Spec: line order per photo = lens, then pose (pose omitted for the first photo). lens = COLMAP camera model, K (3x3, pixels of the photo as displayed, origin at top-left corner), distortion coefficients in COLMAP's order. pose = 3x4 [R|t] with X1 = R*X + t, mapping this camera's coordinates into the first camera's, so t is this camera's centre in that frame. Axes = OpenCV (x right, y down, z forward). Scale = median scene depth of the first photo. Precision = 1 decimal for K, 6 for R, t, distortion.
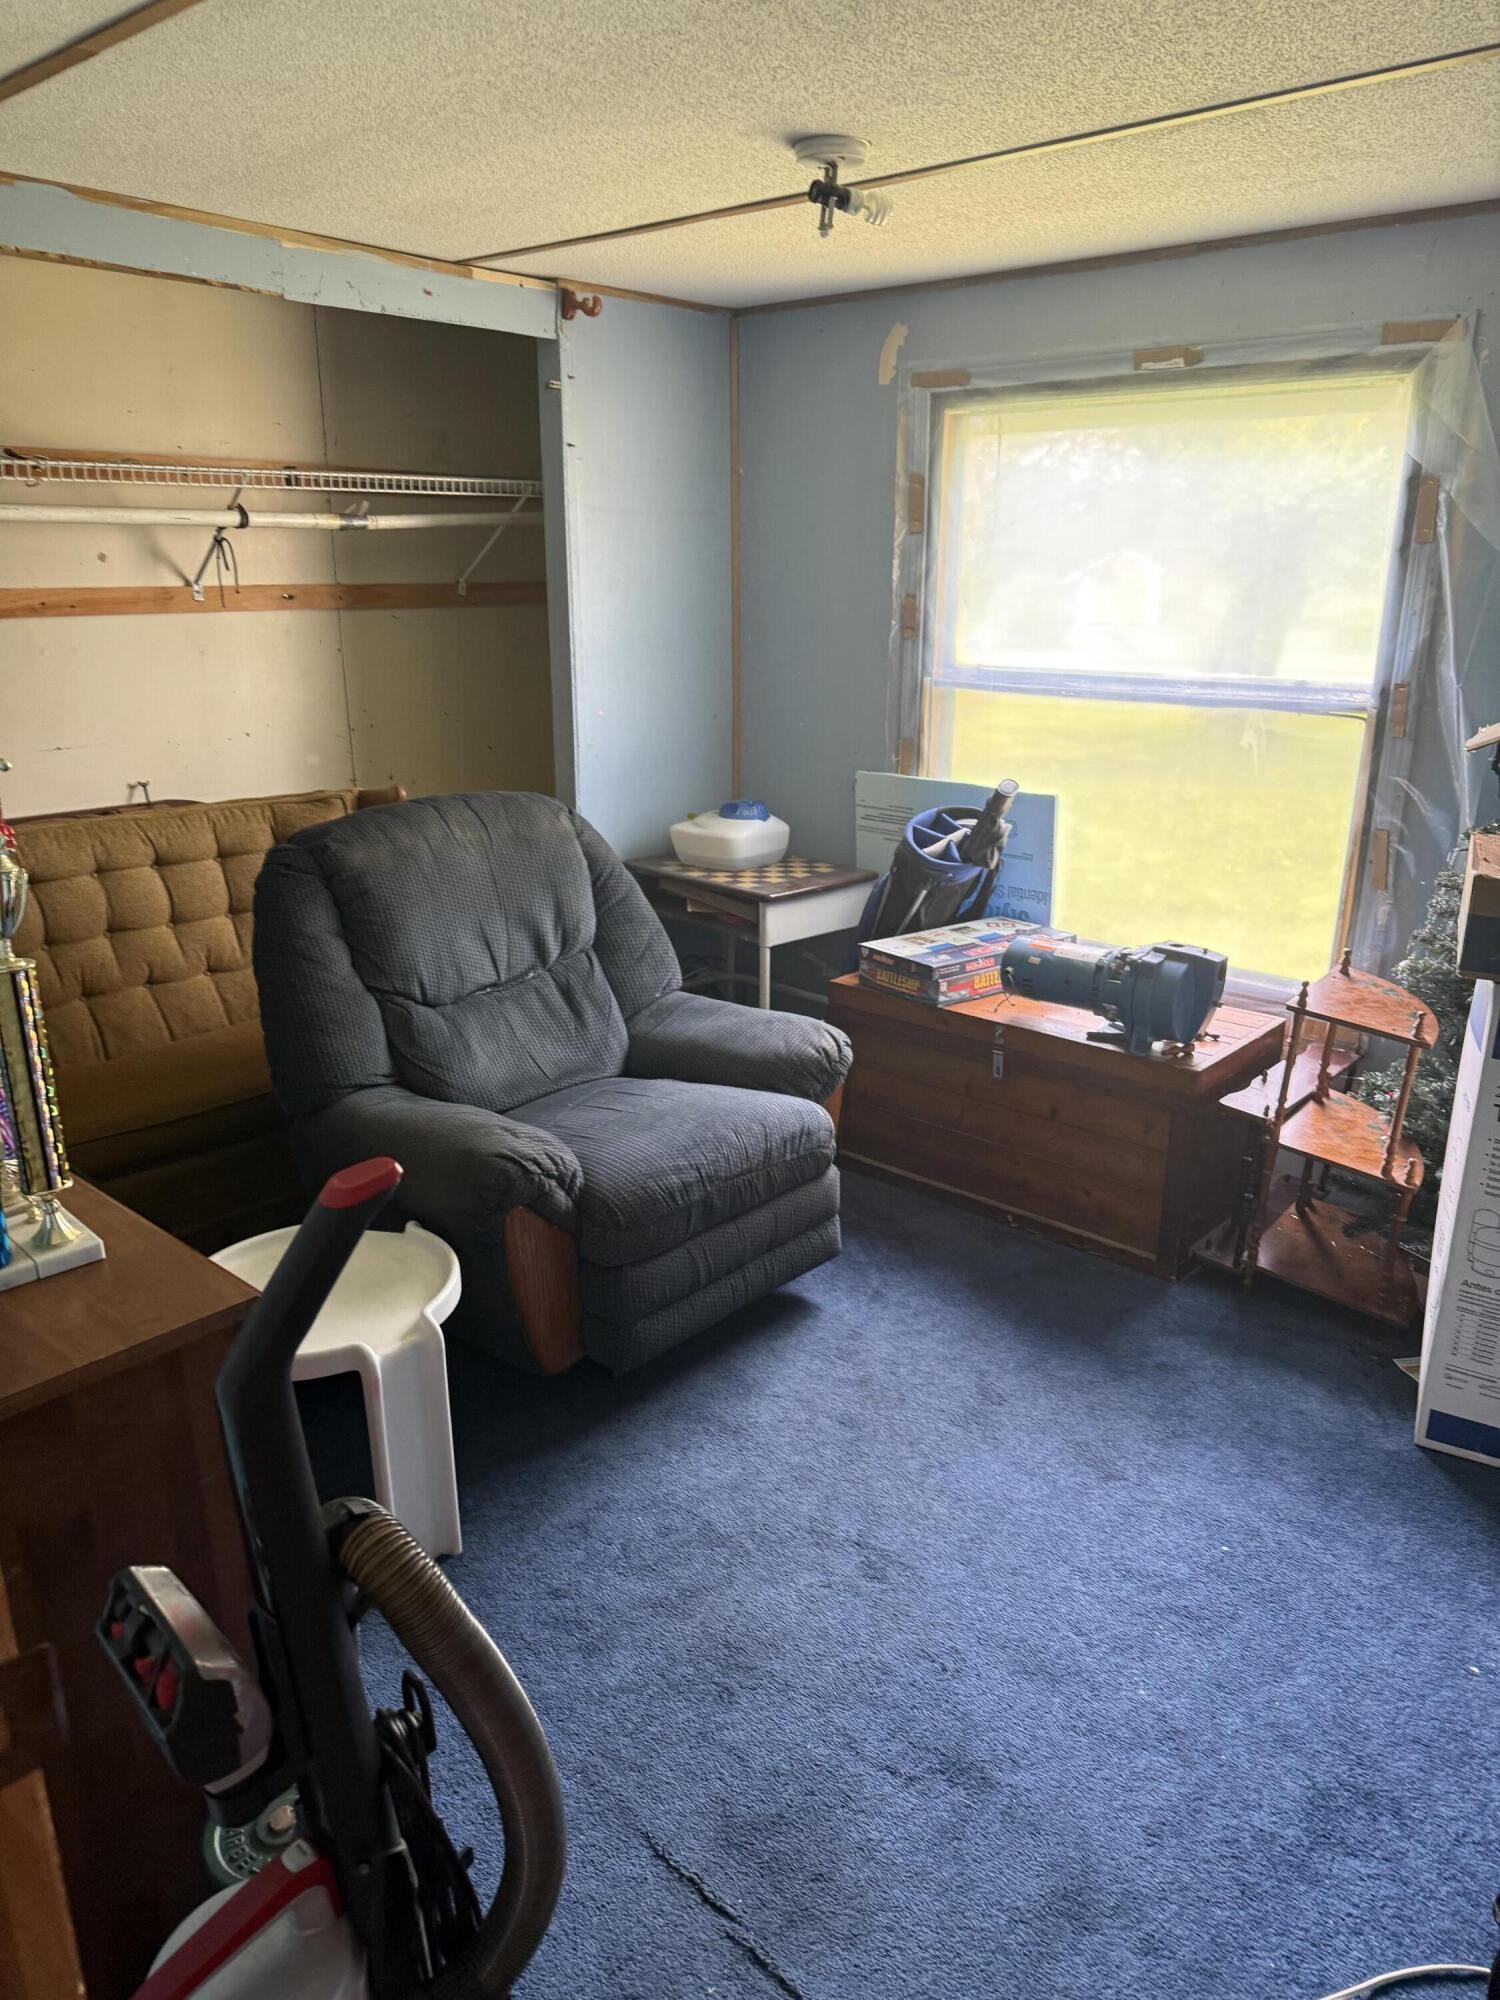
lens RADIAL K [[1407.1, 0, 751.6], [0, 1407.1, 1004.4], [0, 0, 1]] dist [0.044008, -0.044285]
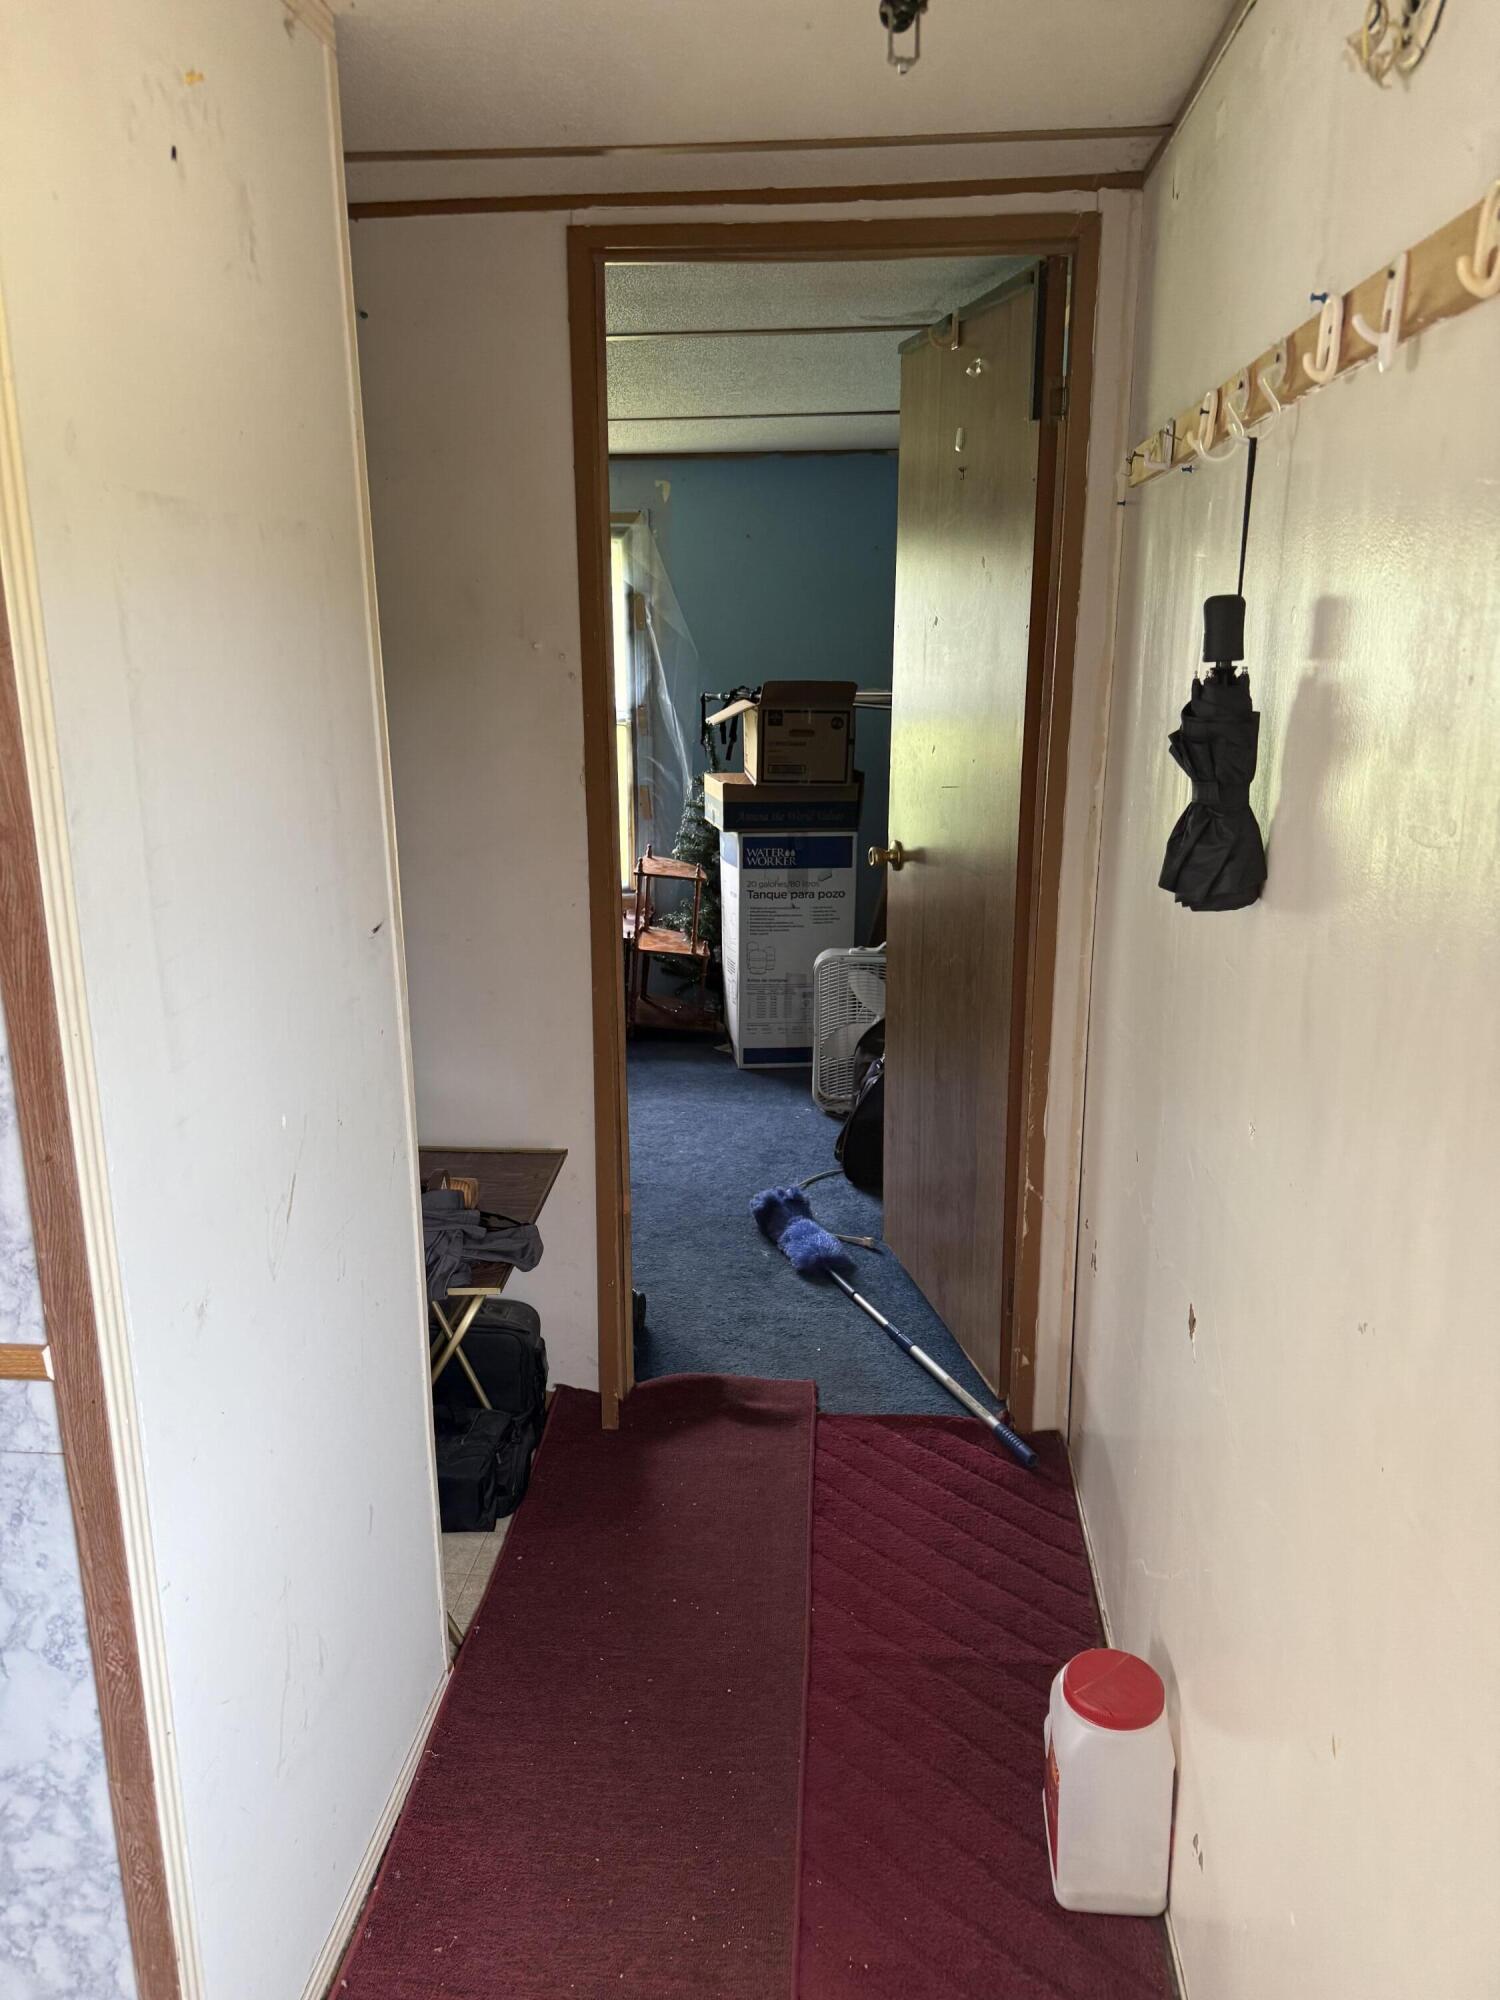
lens RADIAL K [[1407.1, 0, 751.0], [0, 1407.1, 999.0], [0, 0, 1]] dist [0.044008, -0.044285]
pose [[0.805307, -0.146991, 0.574347, -0.563368], [0.178027, 0.984023, 0.002223, 0.180217], [-0.565497, 0.100459, 0.818609, -0.566091]]
